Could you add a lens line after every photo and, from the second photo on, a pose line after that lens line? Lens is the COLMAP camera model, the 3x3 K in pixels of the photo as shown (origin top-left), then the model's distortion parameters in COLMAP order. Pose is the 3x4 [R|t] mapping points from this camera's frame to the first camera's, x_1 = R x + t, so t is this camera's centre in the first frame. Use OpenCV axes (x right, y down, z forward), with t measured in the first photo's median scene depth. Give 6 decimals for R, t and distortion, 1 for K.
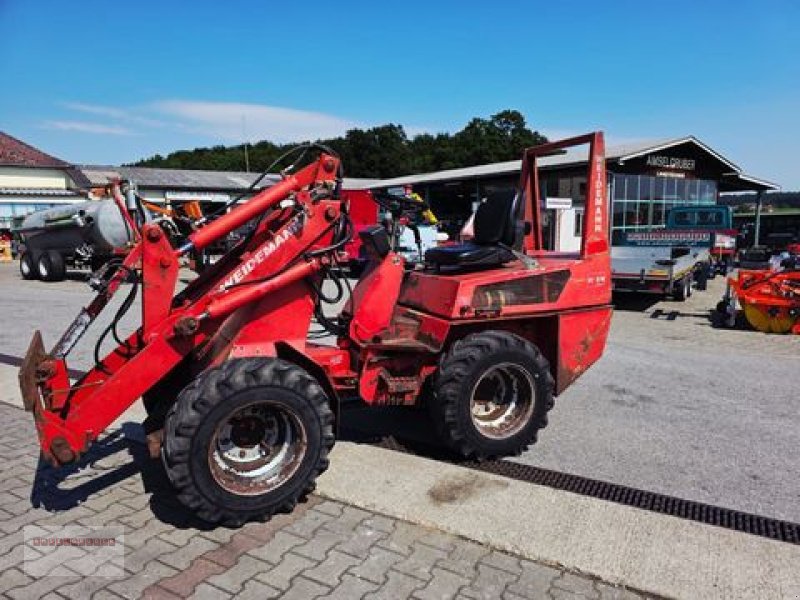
lens RADIAL K [[539.6, 0, 414.2], [0, 539.6, 306.9], [0, 0, 1]] dist [0.056837, -0.051640]
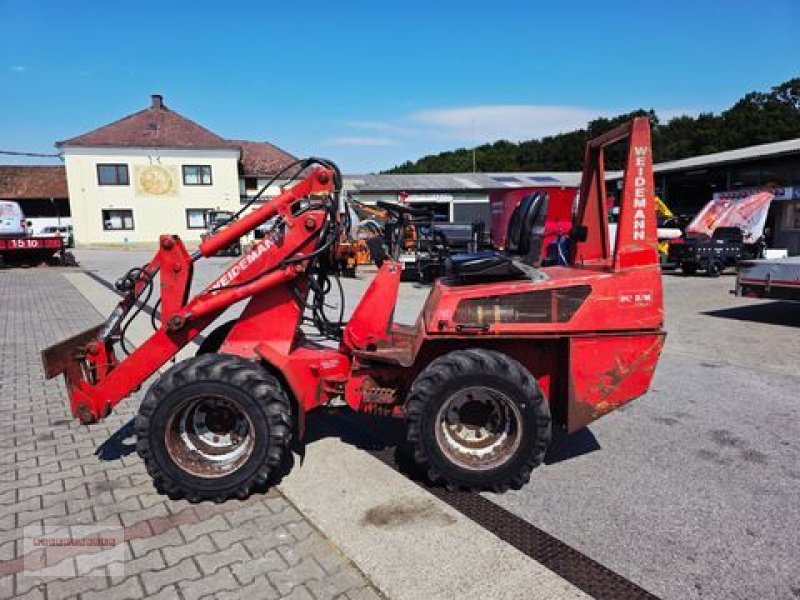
lens RADIAL K [[539.6, 0, 397.1], [0, 539.6, 299.3], [0, 0, 1]] dist [0.056837, -0.051640]
pose [[0.897242, 0.051570, -0.438518, 0.412852], [-0.054917, 0.998478, 0.005059, -0.036682], [0.438112, 0.019543, 0.898708, 0.121608]]
